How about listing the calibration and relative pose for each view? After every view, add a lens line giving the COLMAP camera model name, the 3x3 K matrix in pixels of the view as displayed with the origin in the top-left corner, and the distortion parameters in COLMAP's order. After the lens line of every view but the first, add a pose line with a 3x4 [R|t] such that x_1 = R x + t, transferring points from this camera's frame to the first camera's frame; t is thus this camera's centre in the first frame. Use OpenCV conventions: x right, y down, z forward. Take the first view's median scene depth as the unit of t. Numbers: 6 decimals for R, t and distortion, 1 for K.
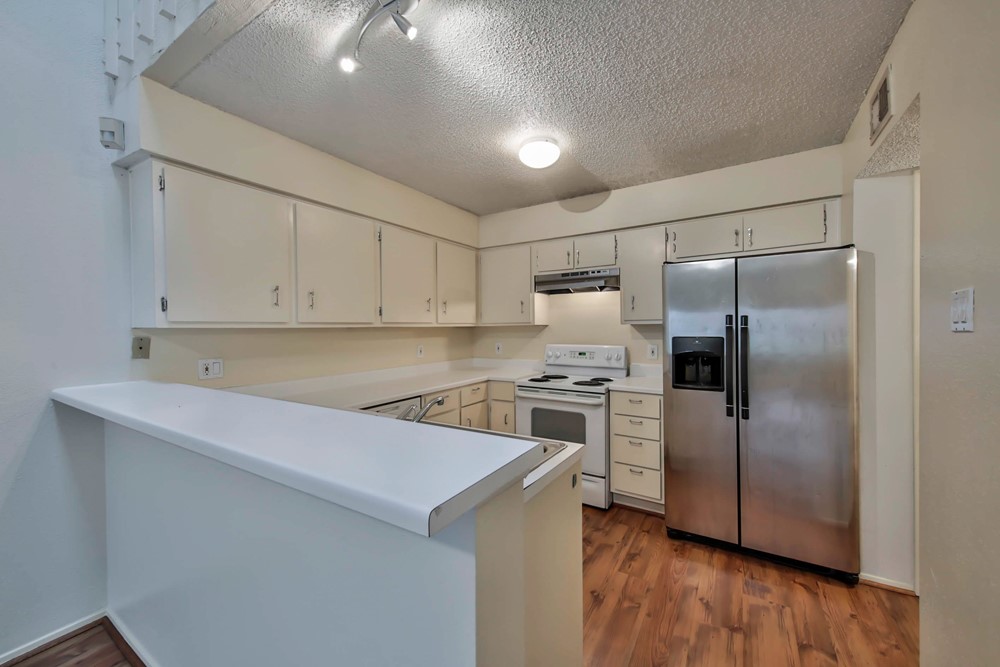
lens RADIAL K [[386.5, 0, 494.7], [0, 386.5, 330.4], [0, 0, 1]] dist [0.003904, 0.000320]
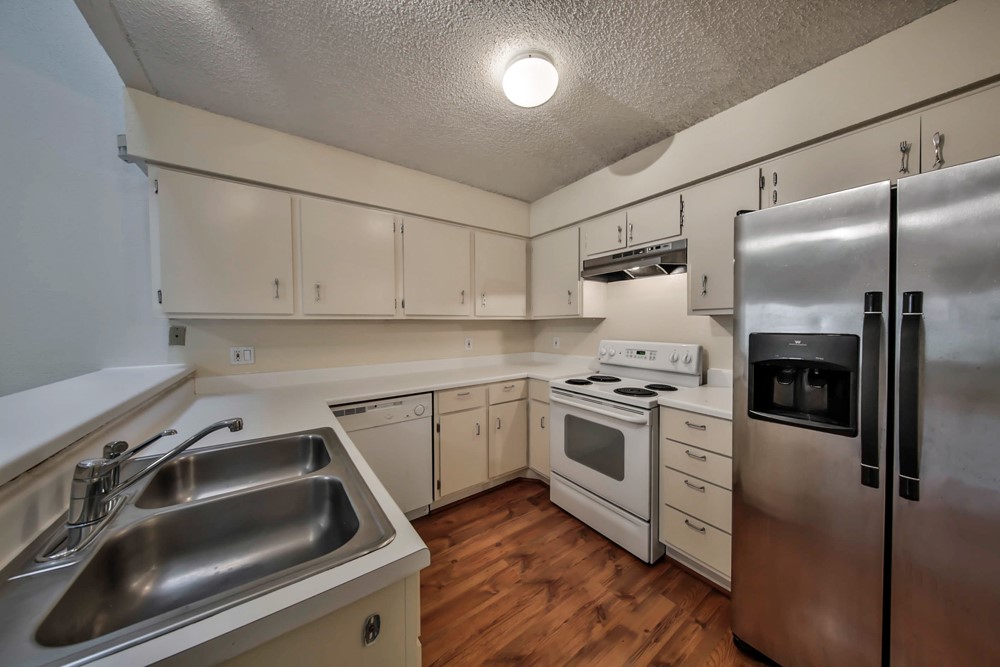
lens RADIAL K [[313.4, 0, 502.4], [0, 313.4, 331.4], [0, 0, 1]] dist [0.001958, -0.000860]
pose [[0.927328, 0.011368, -0.374077, 0.243898], [-0.005003, 0.999826, 0.017980, 0.006389], [0.374216, -0.014802, 0.927223, 0.340802]]
